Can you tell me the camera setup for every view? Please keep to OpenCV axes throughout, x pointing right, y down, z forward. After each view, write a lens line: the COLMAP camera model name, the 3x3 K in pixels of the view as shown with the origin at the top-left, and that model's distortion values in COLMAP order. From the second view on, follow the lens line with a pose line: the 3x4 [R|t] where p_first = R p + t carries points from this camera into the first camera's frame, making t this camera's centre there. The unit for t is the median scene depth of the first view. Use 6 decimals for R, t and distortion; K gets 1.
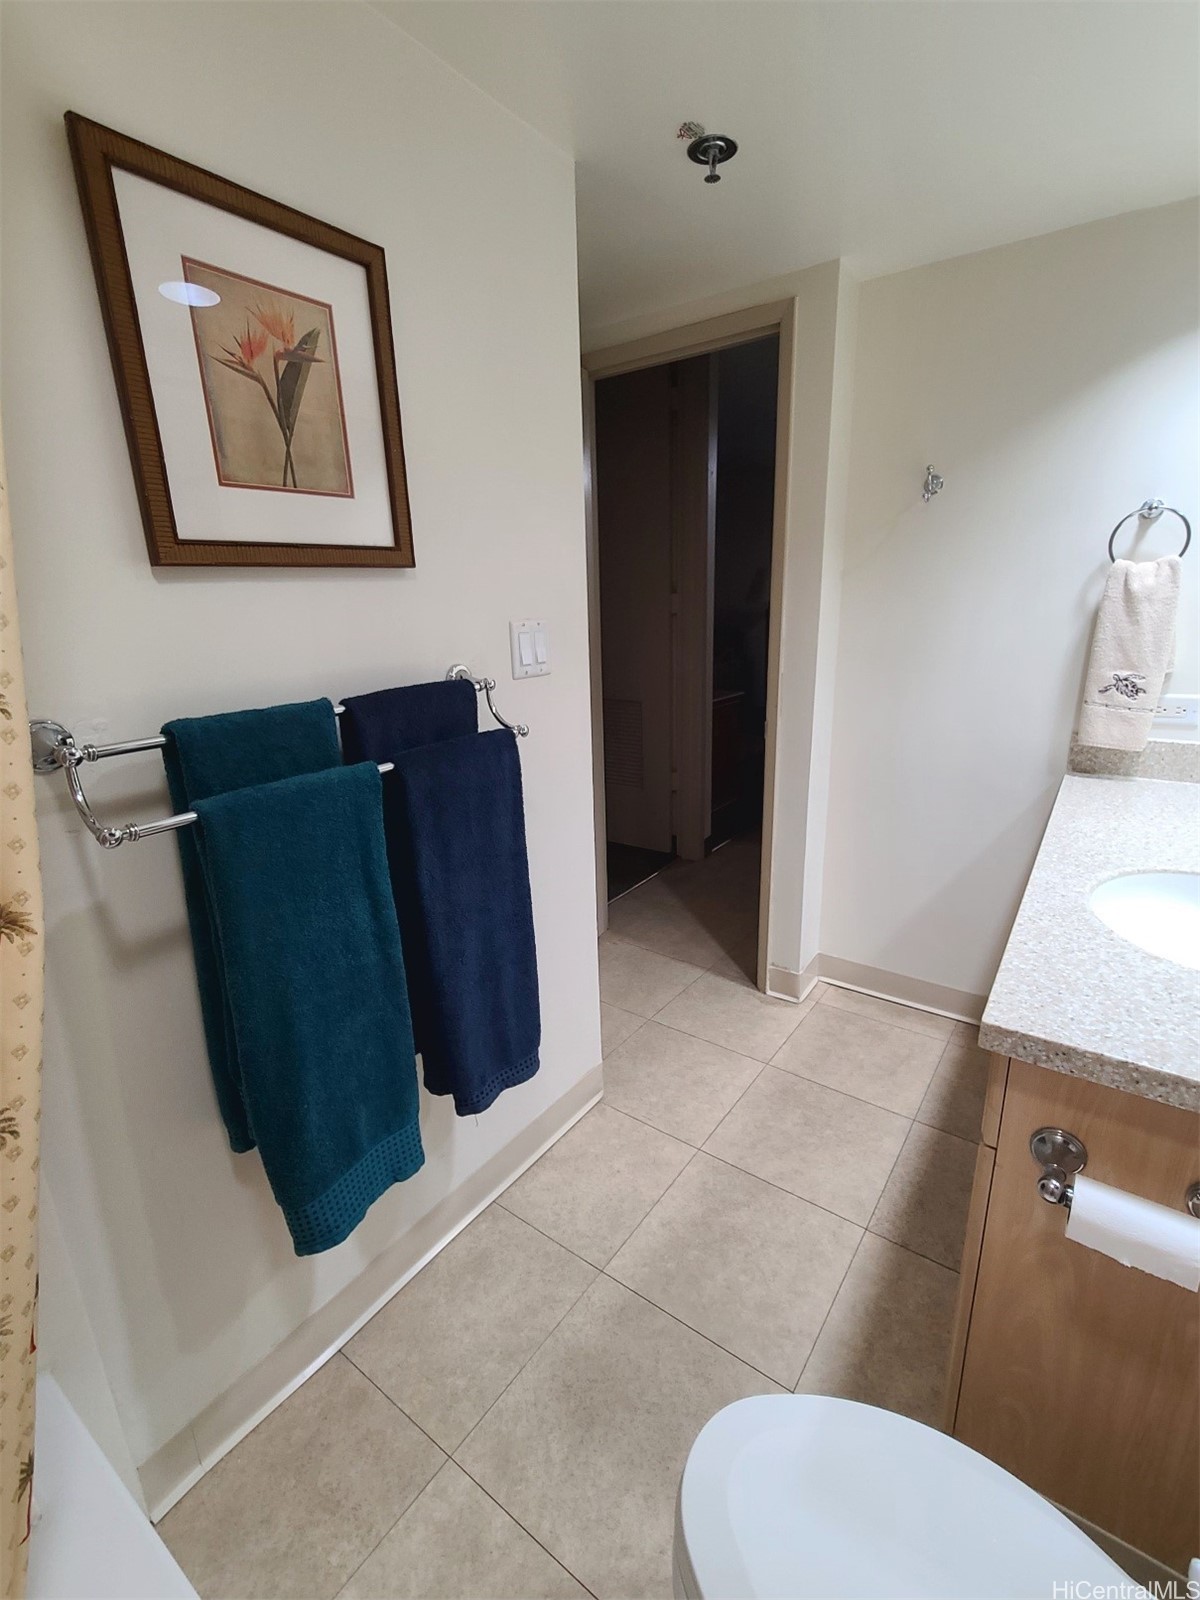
lens RADIAL K [[719.0, 0, 608.2], [0, 719.0, 795.3], [0, 0, 1]] dist [-0.003802, -0.000740]
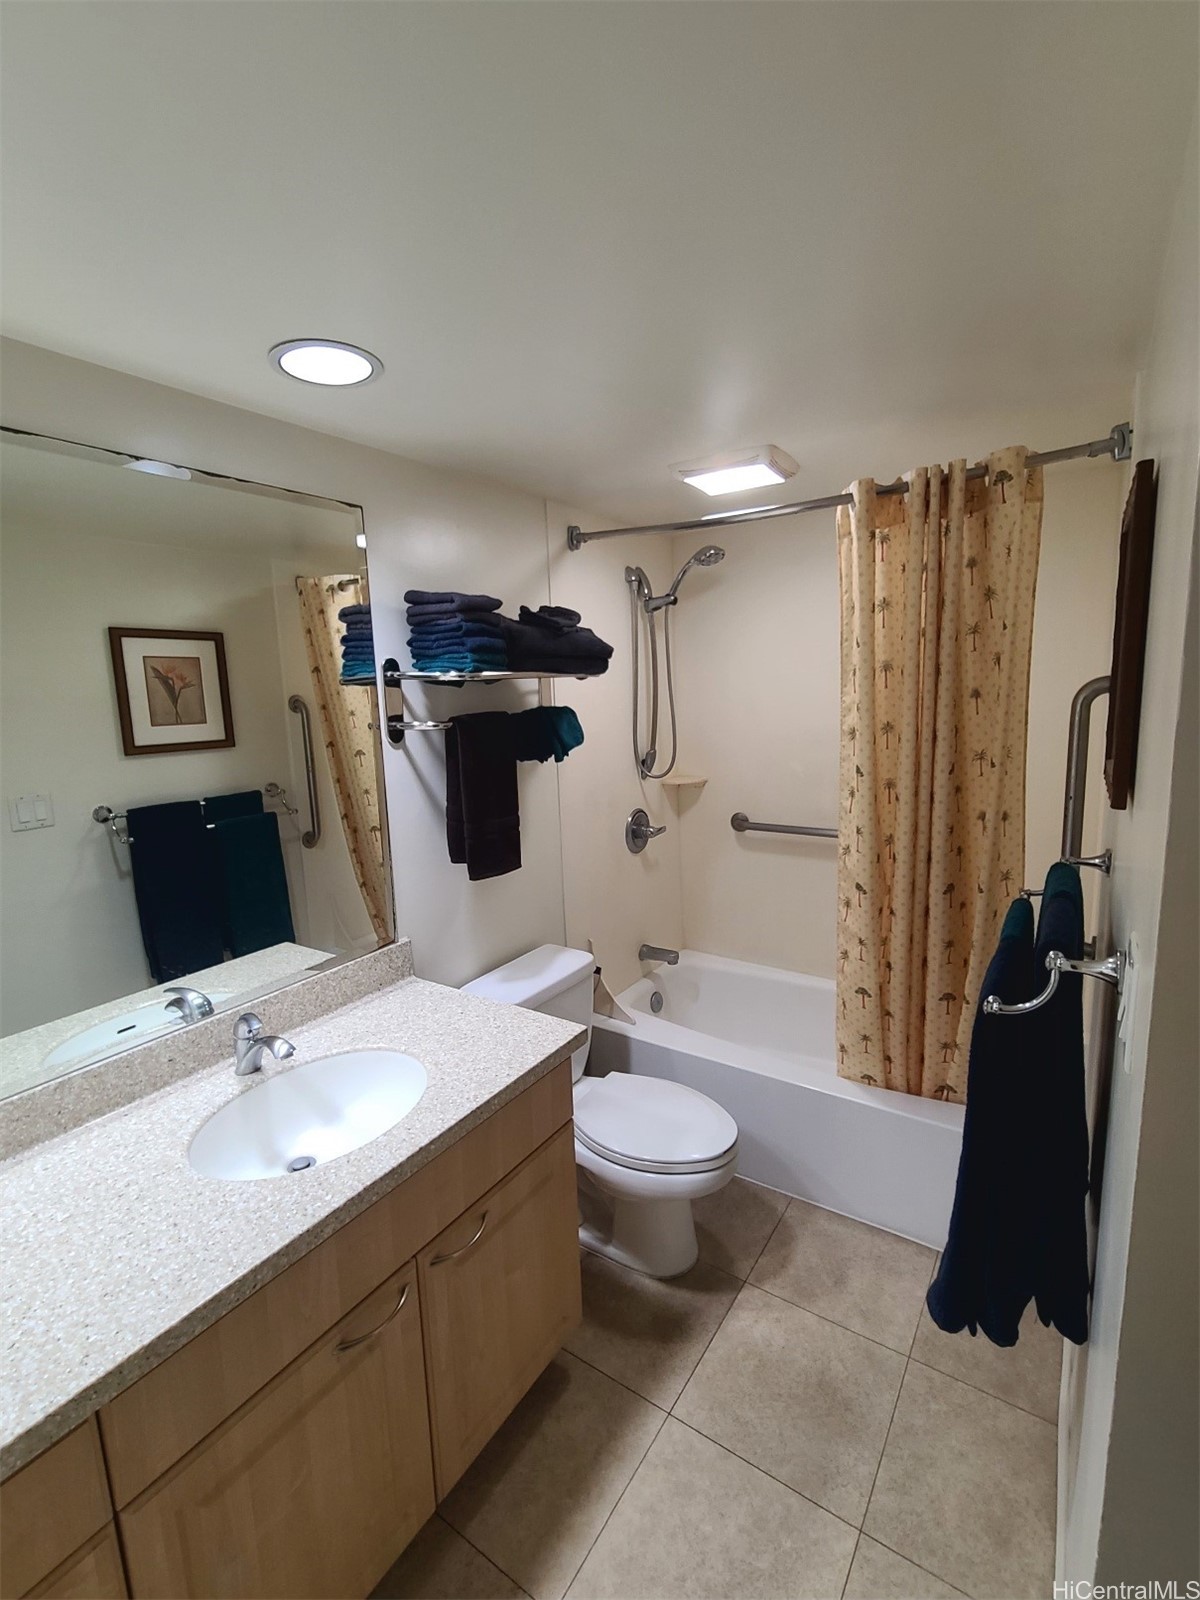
lens RADIAL K [[719.0, 0, 608.2], [0, 719.0, 795.3], [0, 0, 1]] dist [-0.003802, -0.000740]
pose [[-0.997785, 0.062444, -0.022944, 0.384228], [0.047179, 0.907350, 0.417721, -0.818357], [0.046902, 0.415713, -0.908286, 1.992377]]
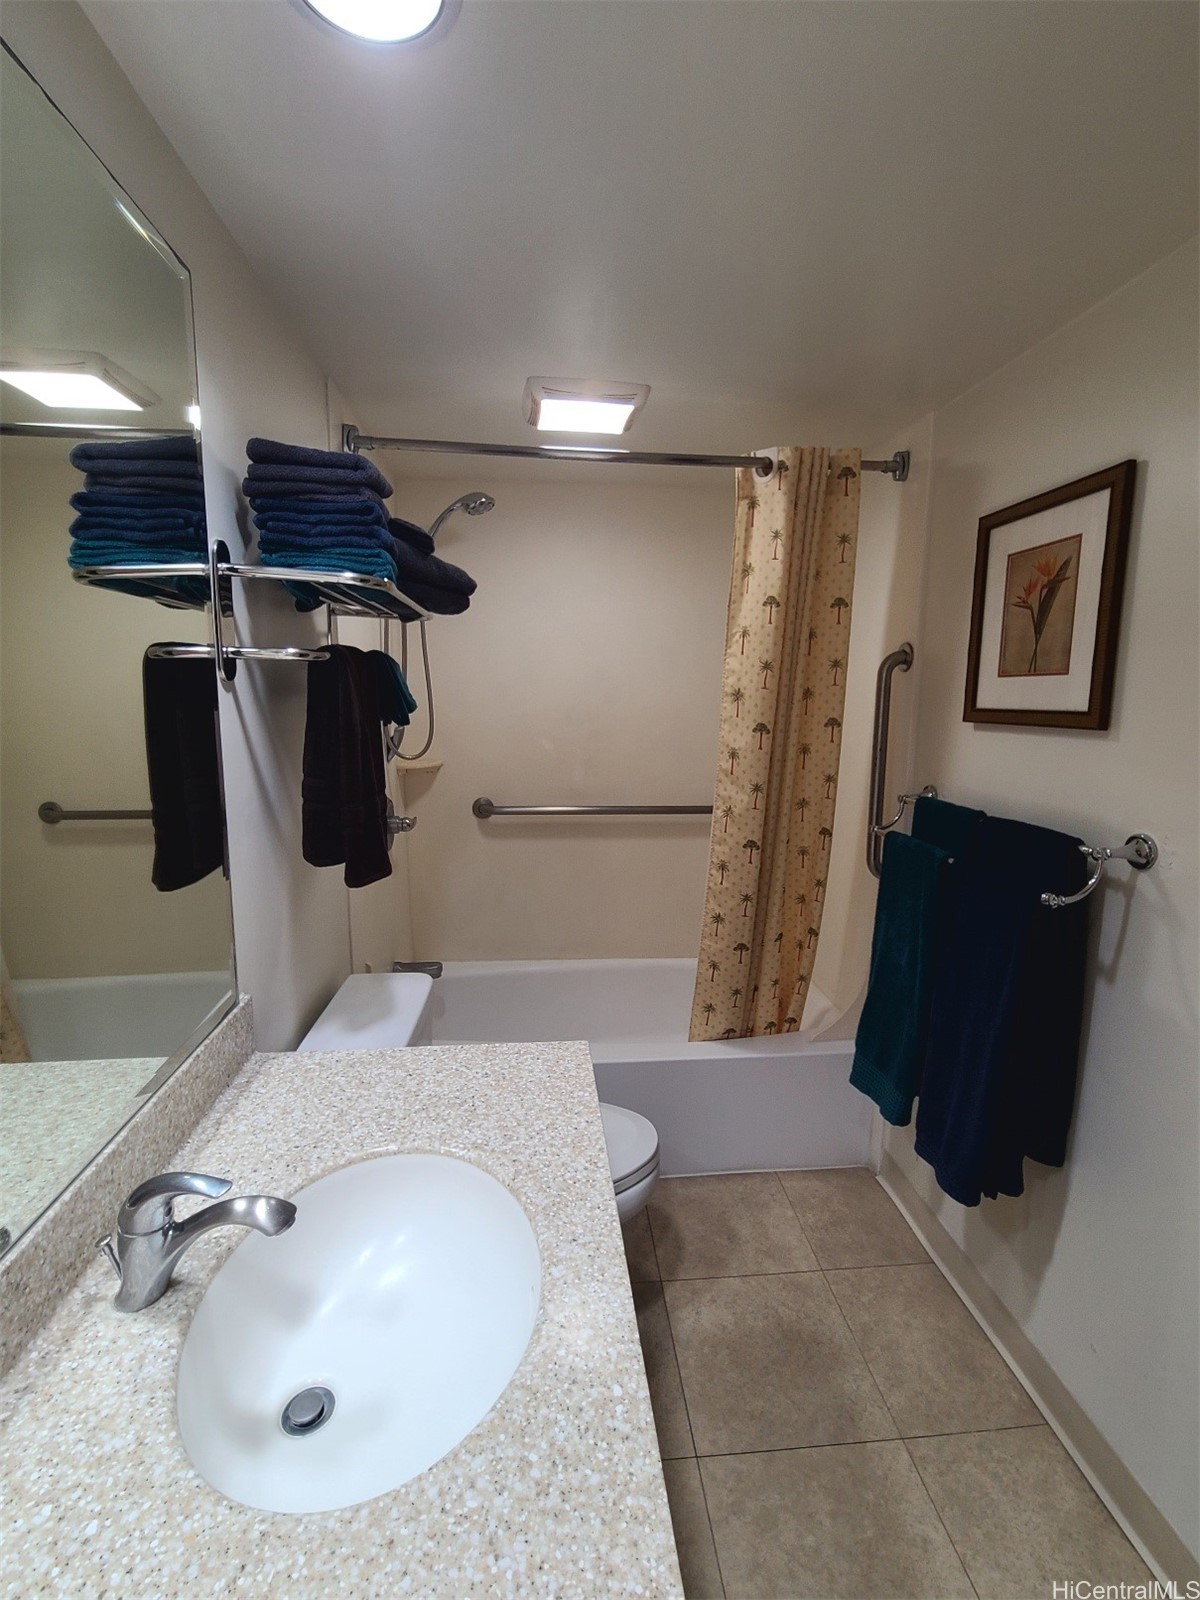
lens RADIAL K [[719.0, 0, 608.2], [0, 719.0, 795.3], [0, 0, 1]] dist [-0.003802, -0.000740]
pose [[-0.751068, 0.110536, -0.650906, 1.137620], [-0.174418, 0.917641, 0.357090, -0.557628], [0.636770, 0.381728, -0.669931, 1.487438]]
